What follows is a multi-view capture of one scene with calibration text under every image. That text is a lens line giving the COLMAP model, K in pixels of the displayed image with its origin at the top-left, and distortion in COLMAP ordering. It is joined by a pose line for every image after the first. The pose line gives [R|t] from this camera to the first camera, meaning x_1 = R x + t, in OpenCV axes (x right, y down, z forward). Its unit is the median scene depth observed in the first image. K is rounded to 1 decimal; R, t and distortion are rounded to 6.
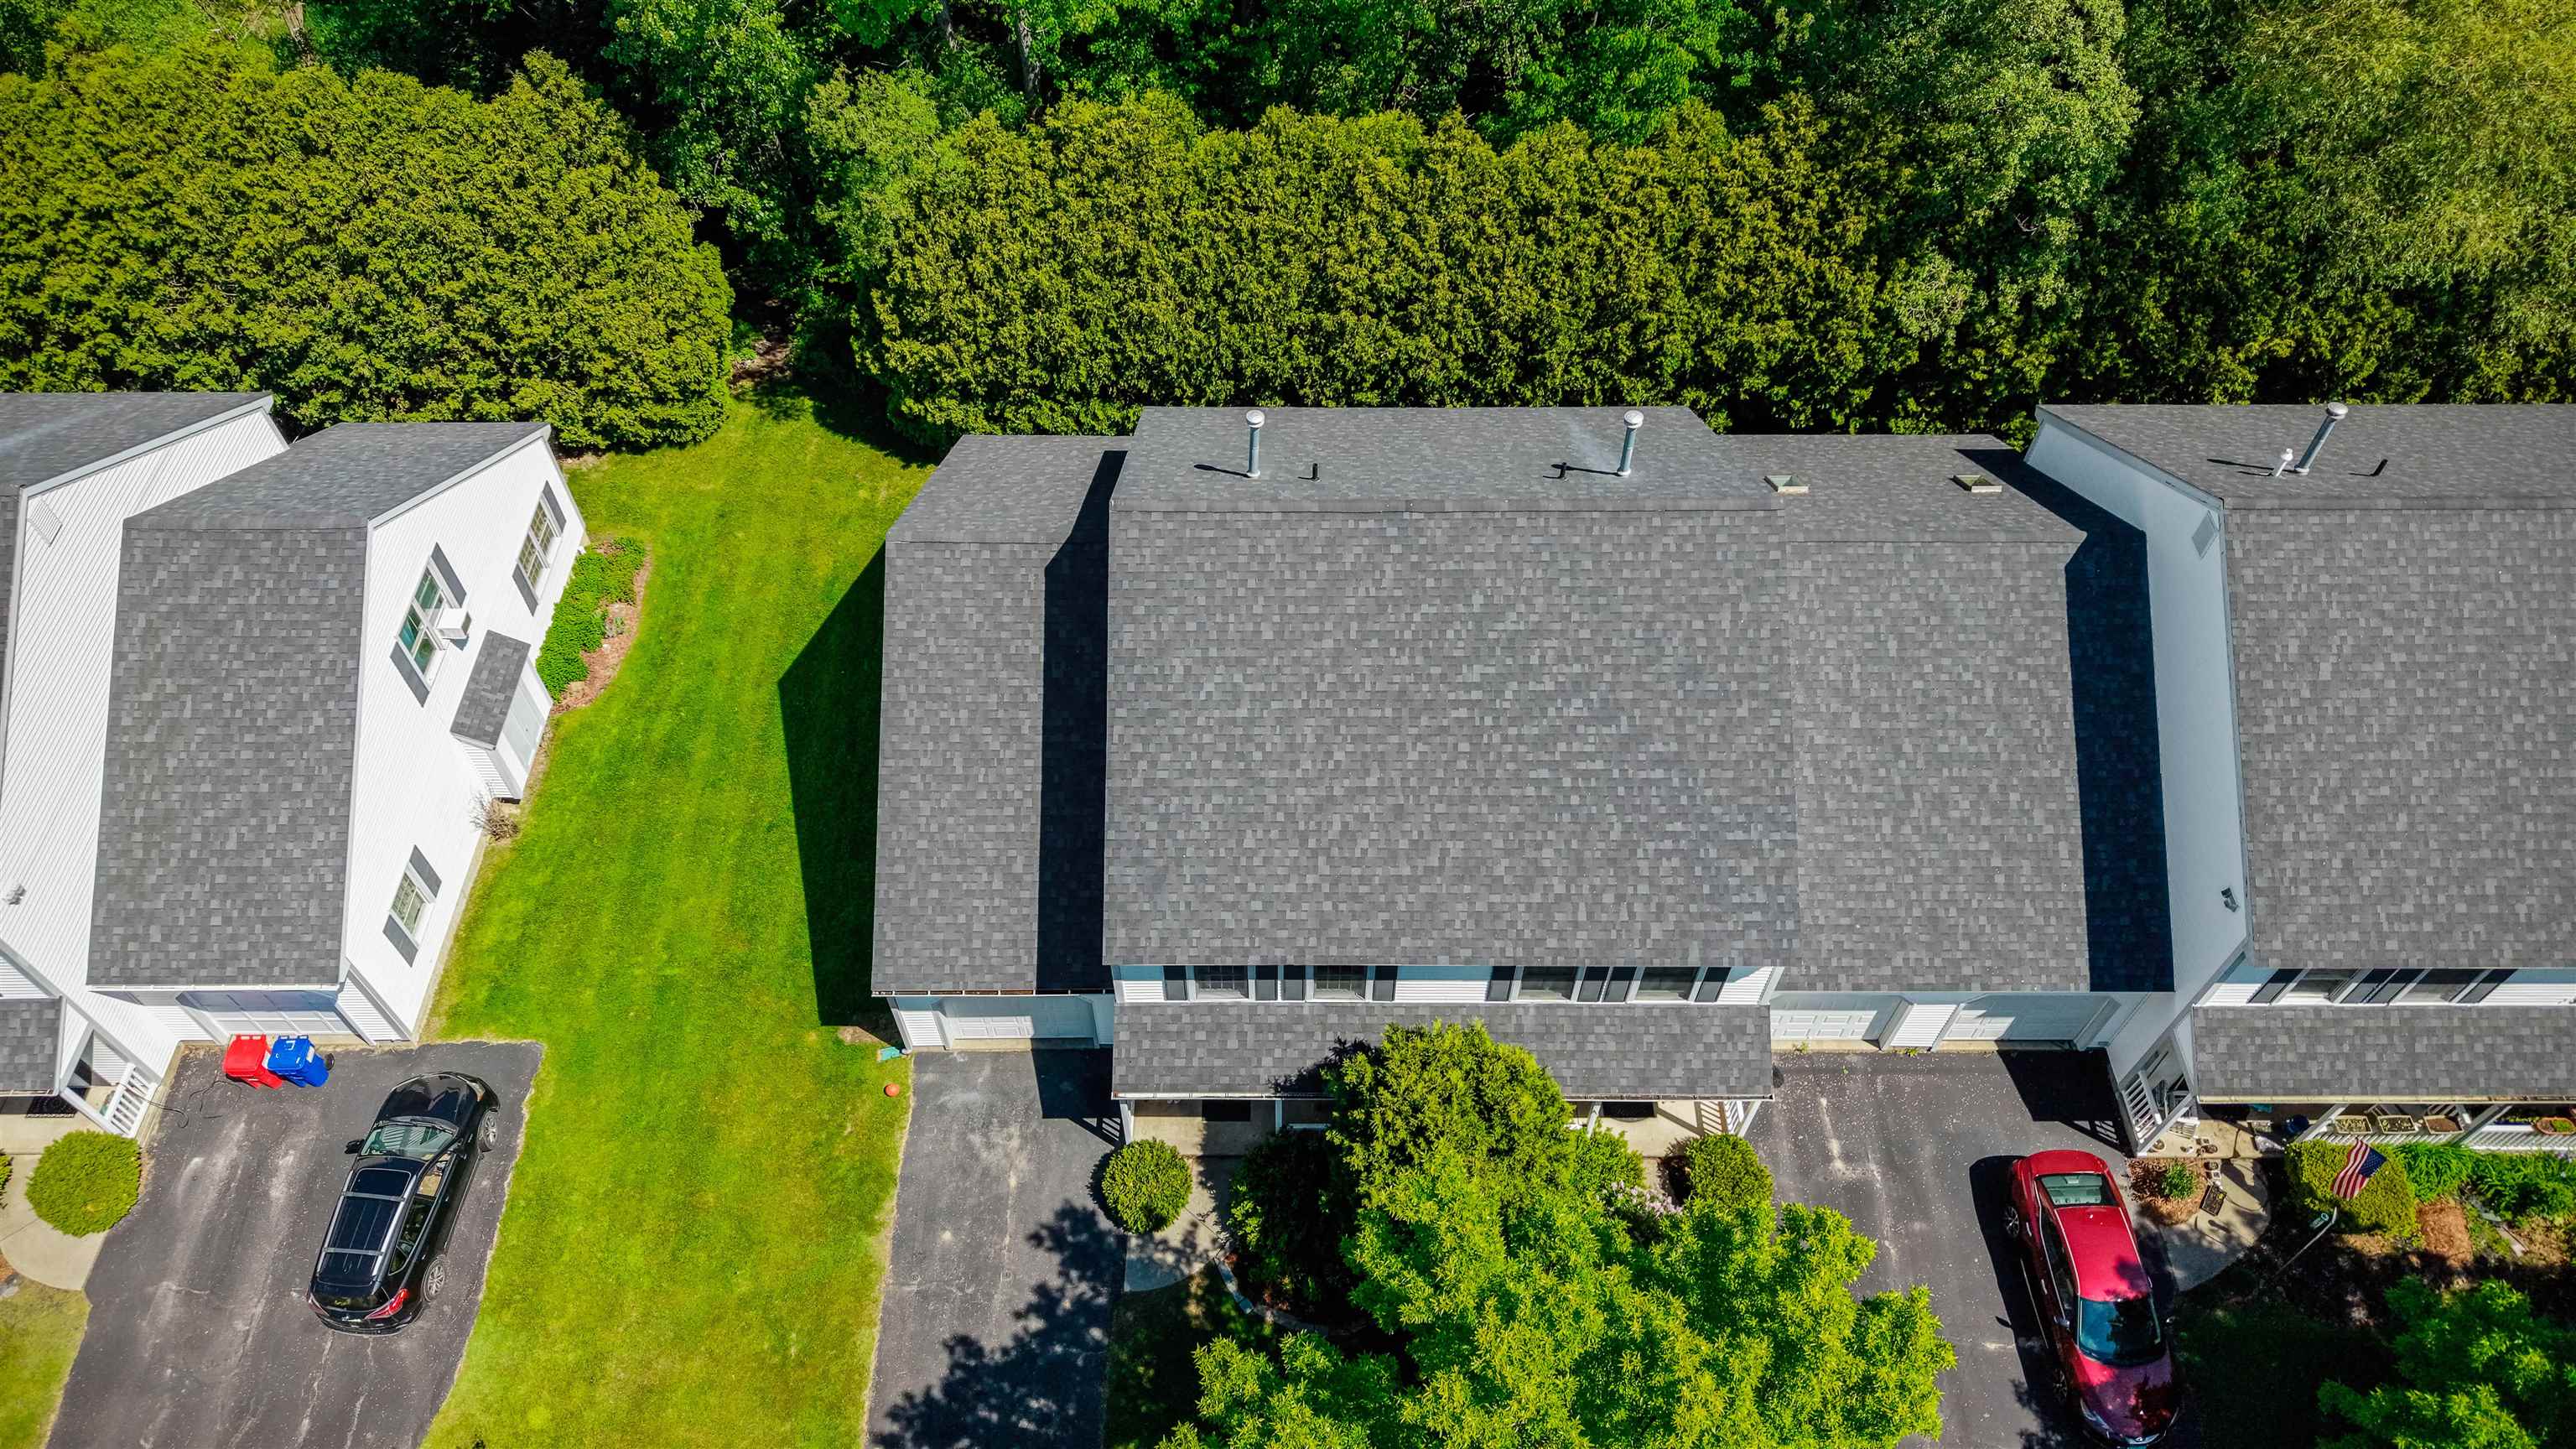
lens RADIAL K [[1679.1, 0, 1219.6], [0, 1679.1, 632.1], [0, 0, 1]] dist [0.024661, -0.023344]
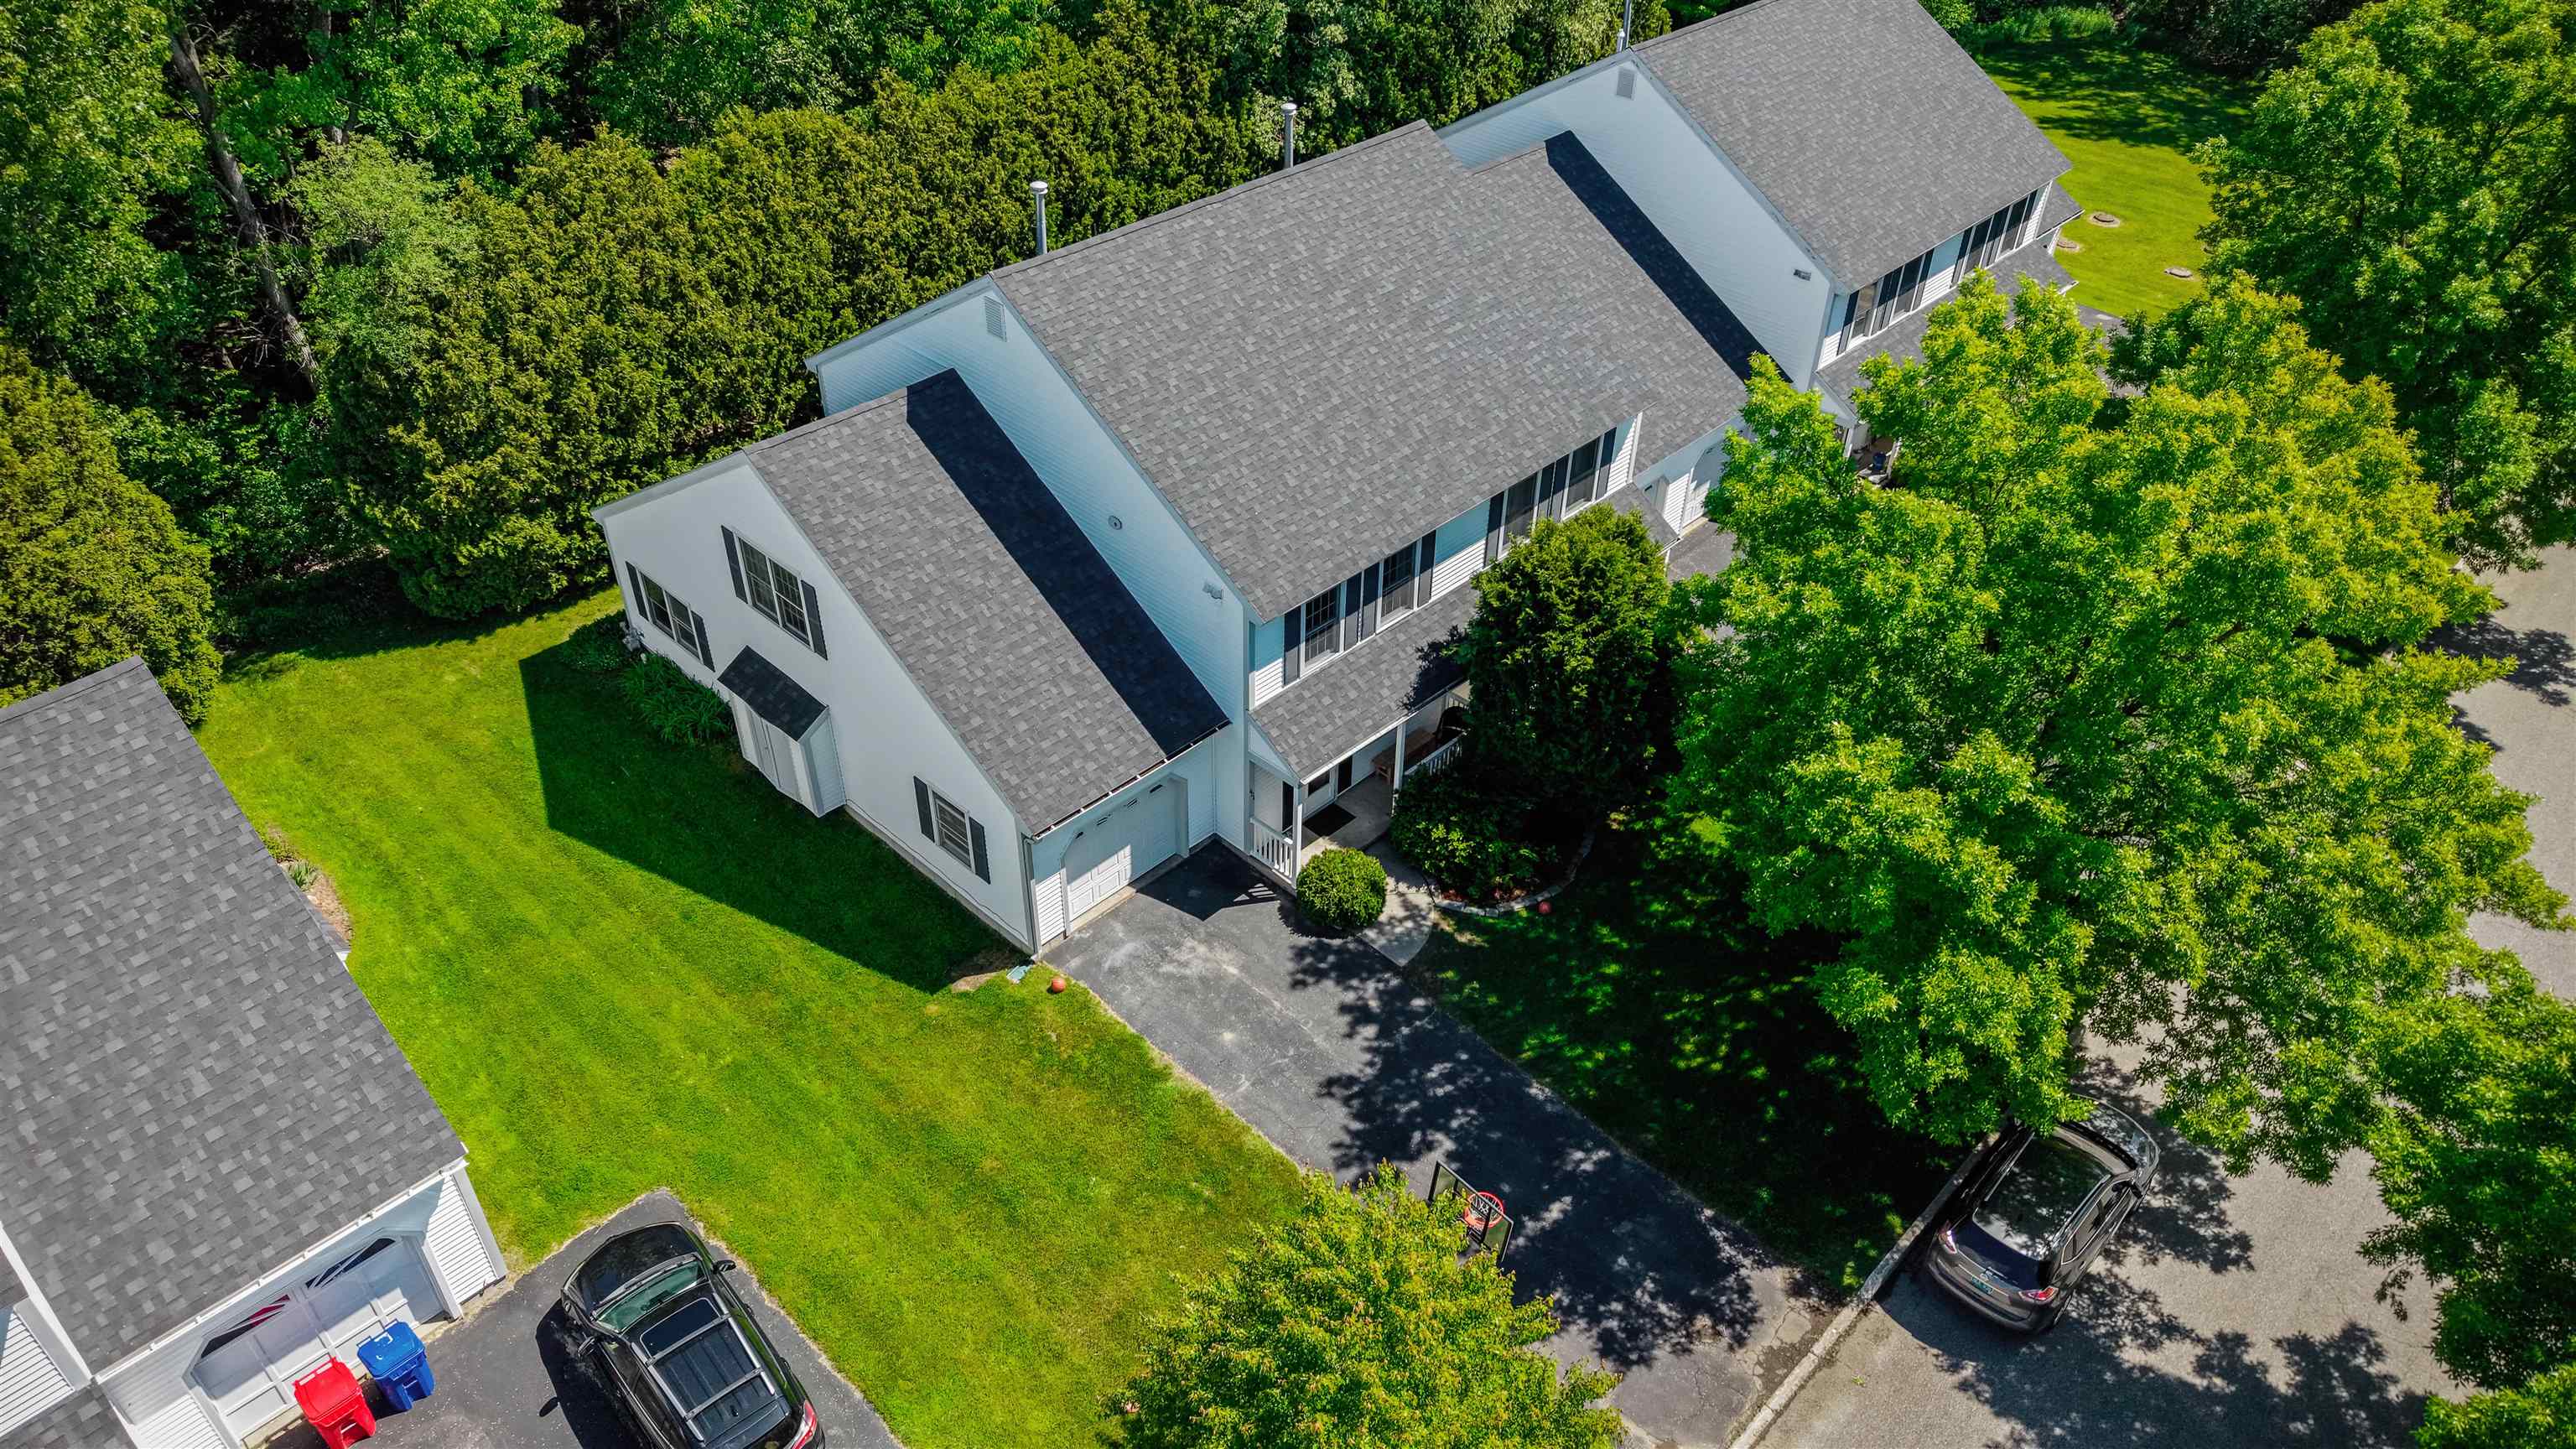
lens RADIAL K [[1679.1, 0, 1219.6], [0, 1679.1, 632.1], [0, 0, 1]] dist [0.024661, -0.023344]
pose [[0.722312, -0.407402, 0.558828, -0.578097], [0.526085, 0.848196, -0.061632, 0.223127], [-0.448887, 0.338508, 0.826990, 0.171079]]
